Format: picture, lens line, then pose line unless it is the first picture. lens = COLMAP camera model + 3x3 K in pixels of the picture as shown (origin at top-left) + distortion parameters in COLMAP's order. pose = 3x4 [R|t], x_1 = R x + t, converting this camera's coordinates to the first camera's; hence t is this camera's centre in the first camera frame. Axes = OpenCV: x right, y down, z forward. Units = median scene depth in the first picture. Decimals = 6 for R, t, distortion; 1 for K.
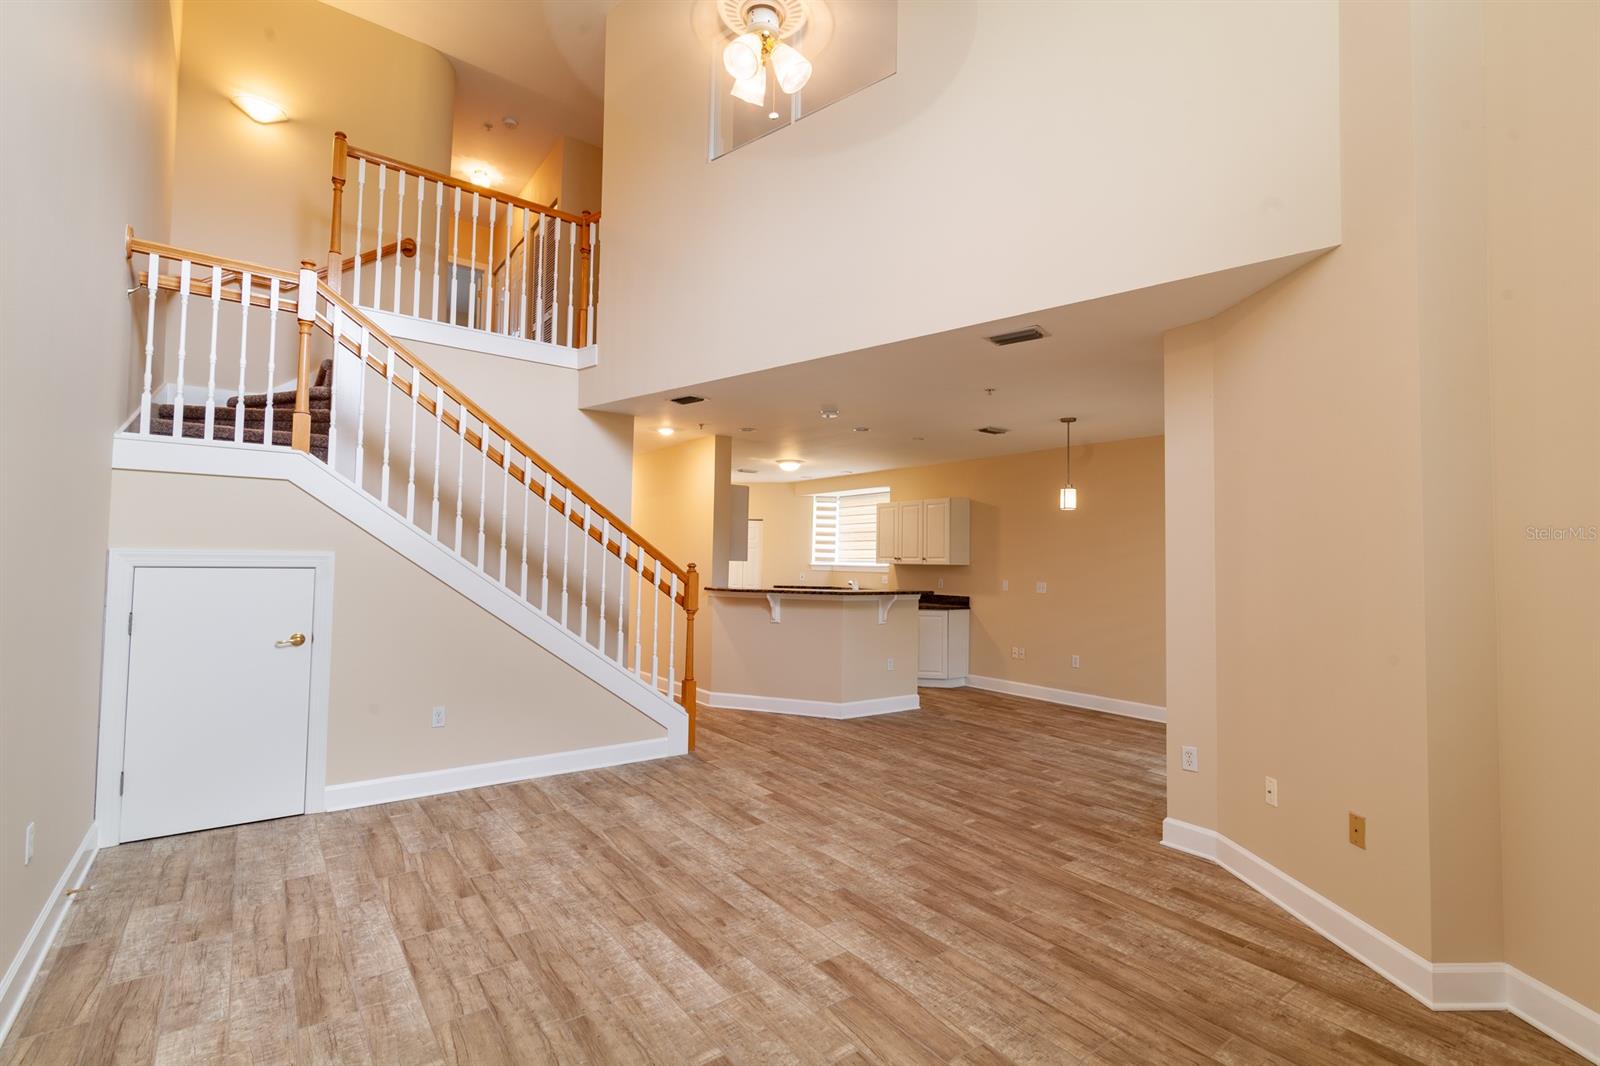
lens RADIAL K [[730.1, 0, 802.4], [0, 730.1, 527.6], [0, 0, 1]] dist [0.002995, -0.002024]
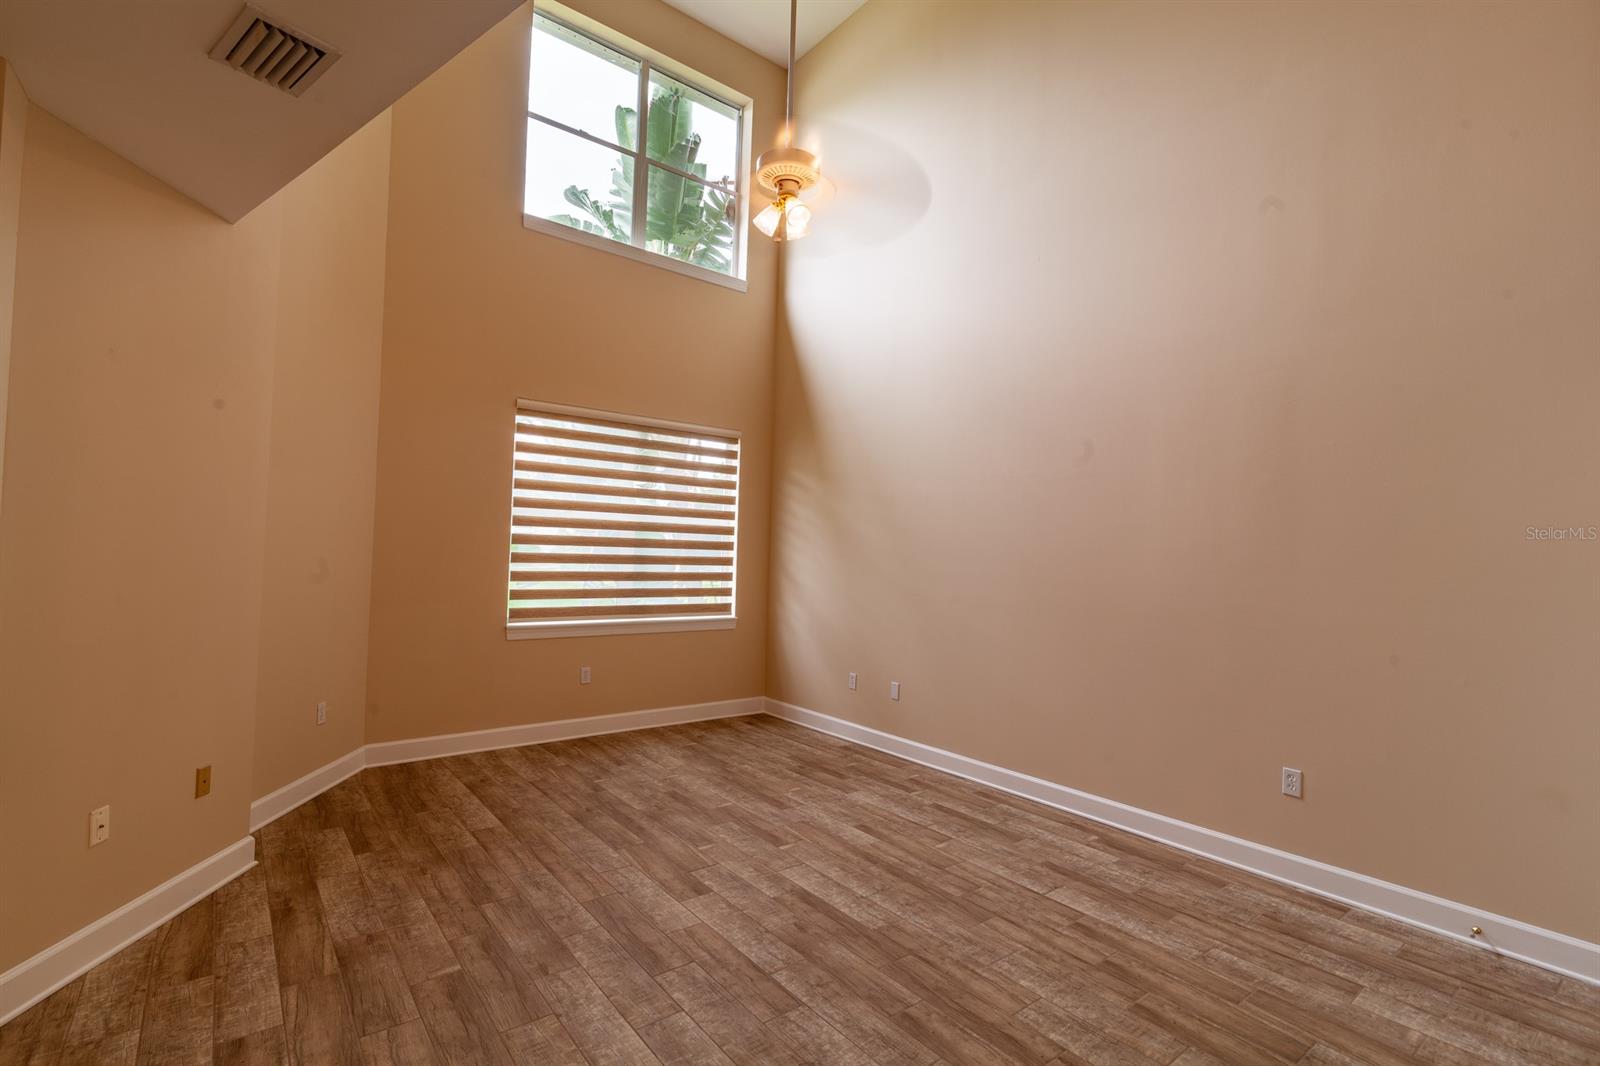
lens RADIAL K [[730.1, 0, 803.5], [0, 730.1, 530.5], [0, 0, 1]] dist [0.002995, -0.002024]
pose [[-0.998642, -0.046349, -0.023798, -0.062839], [-0.044469, 0.996249, -0.074226, 0.078169], [0.027149, -0.073067, -0.996957, 1.835120]]
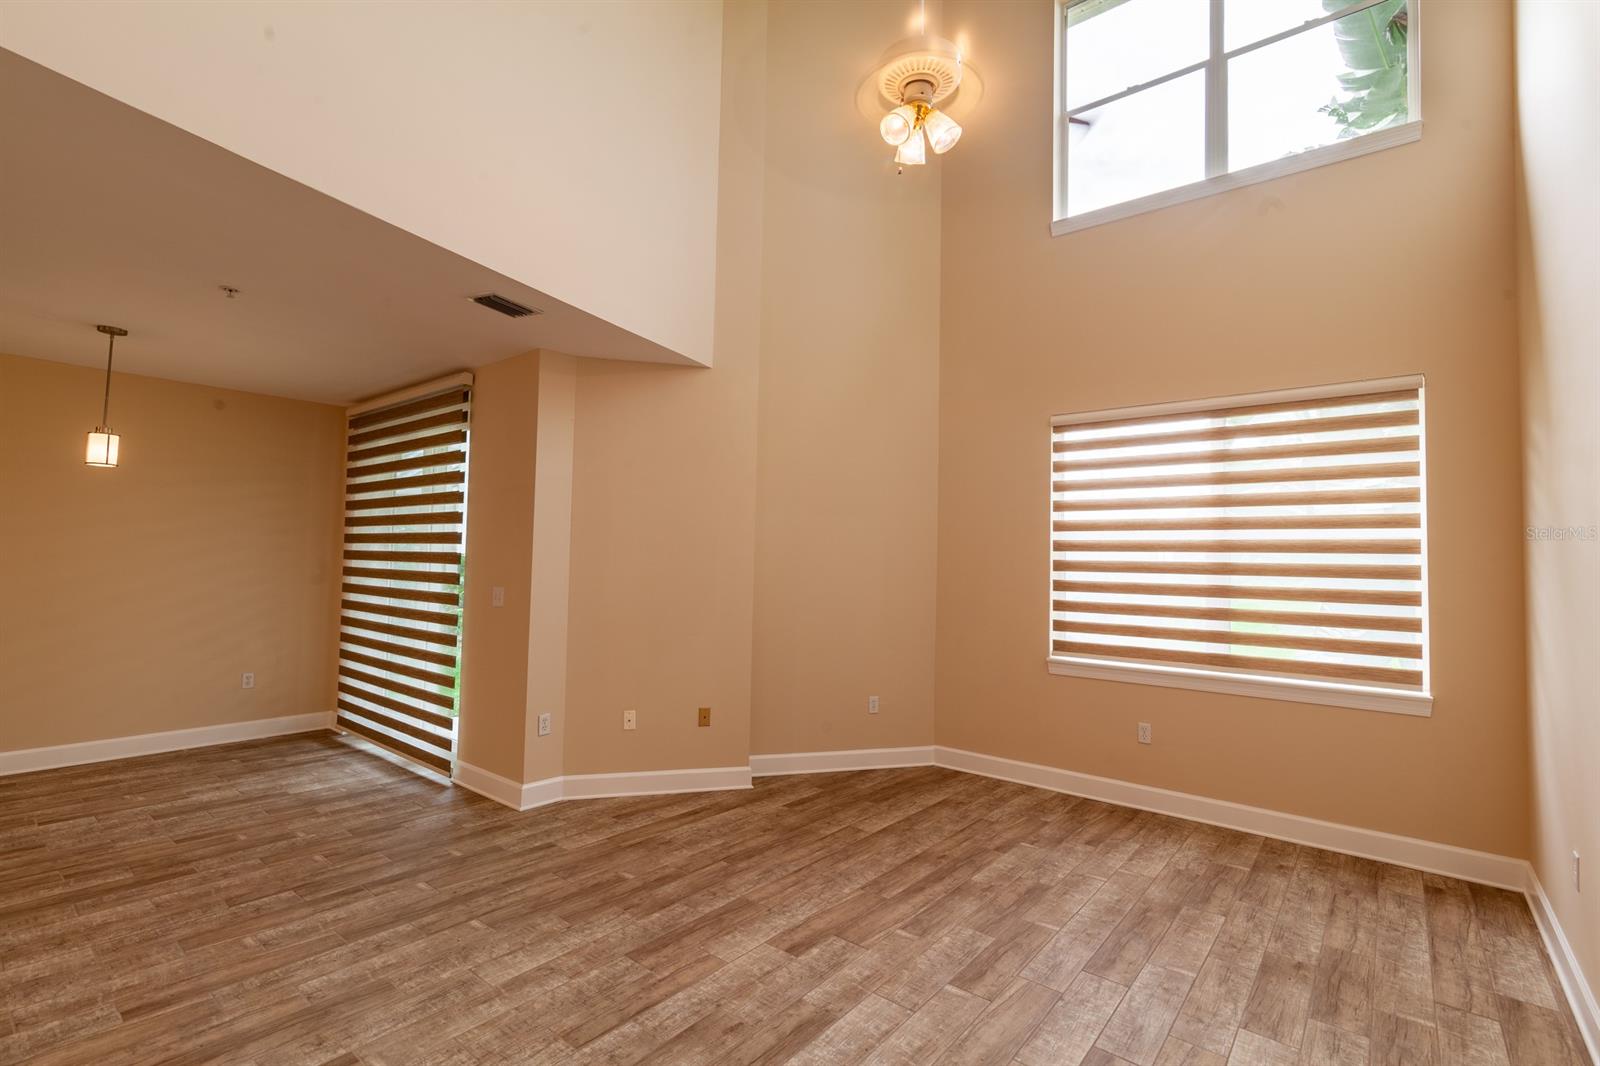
lens RADIAL K [[730.1, 0, 800.2], [0, 730.1, 530.3], [0, 0, 1]] dist [0.002995, -0.002024]
pose [[-0.238302, 0.022179, 0.970938, -0.827151], [-0.070487, 0.996708, -0.040067, 0.029448], [-0.968630, -0.077987, -0.235954, 1.059113]]
